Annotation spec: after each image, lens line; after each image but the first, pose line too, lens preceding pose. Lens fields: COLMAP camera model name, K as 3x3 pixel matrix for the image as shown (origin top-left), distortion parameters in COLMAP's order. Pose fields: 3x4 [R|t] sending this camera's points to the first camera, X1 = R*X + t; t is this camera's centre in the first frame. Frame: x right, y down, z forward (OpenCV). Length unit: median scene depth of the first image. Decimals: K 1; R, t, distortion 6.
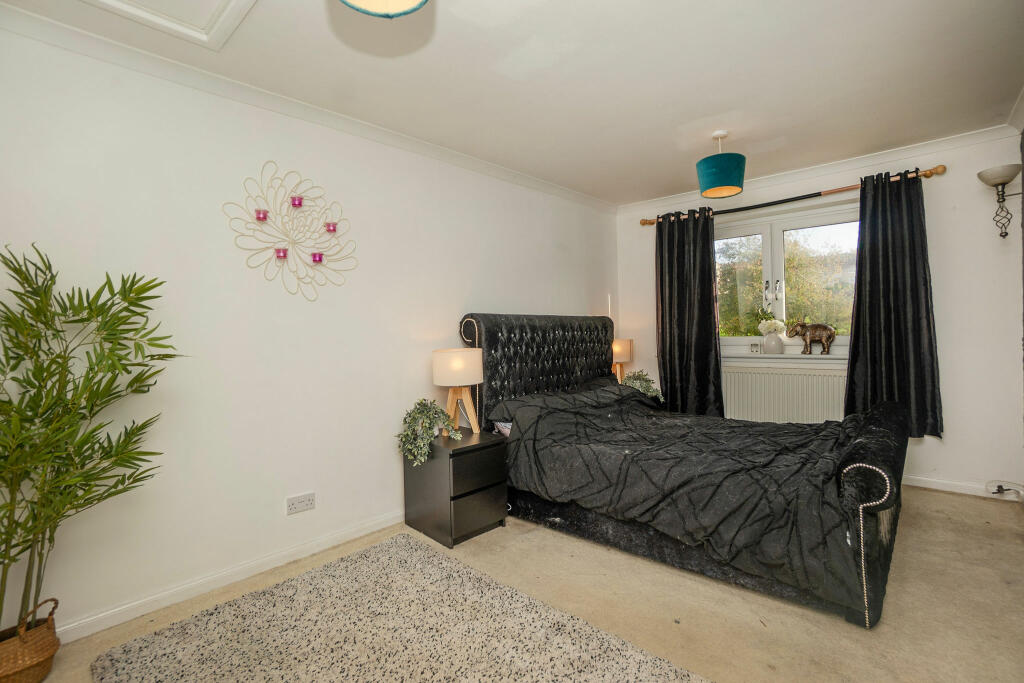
lens RADIAL K [[467.3, 0, 519.0], [0, 467.3, 336.5], [0, 0, 1]] dist [-0.028138, 0.002006]
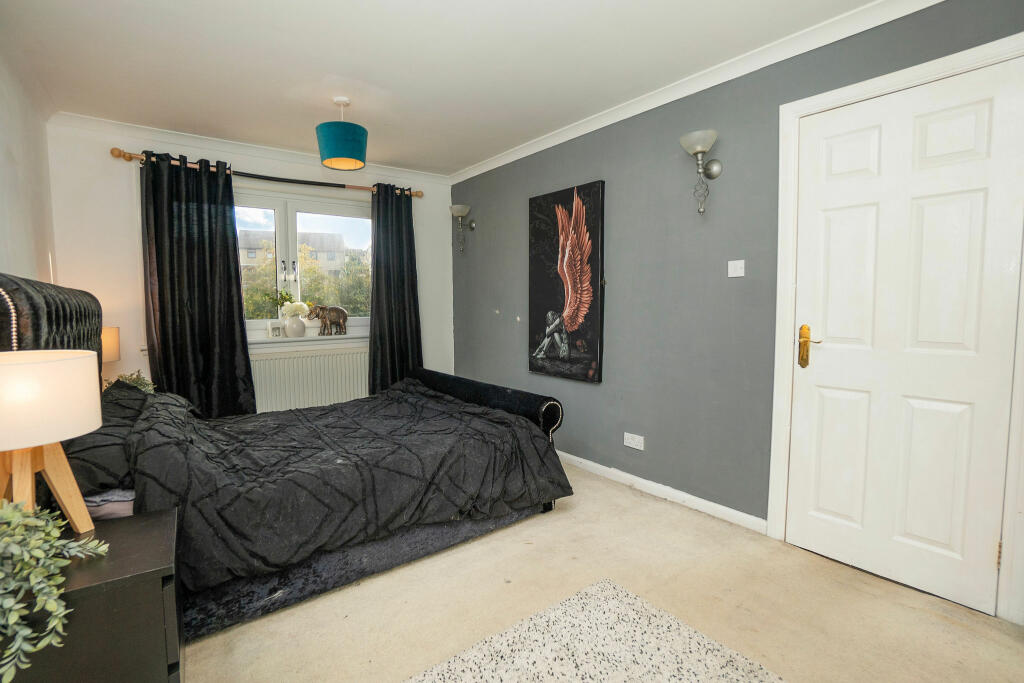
lens RADIAL K [[467.3, 0, 518.9], [0, 467.3, 336.4], [0, 0, 1]] dist [-0.028138, 0.002006]
pose [[0.207331, -0.048762, 0.977055, -0.323373], [0.017242, 0.998784, 0.046187, -0.000774], [-0.978119, 0.007270, 0.207920, 0.355275]]
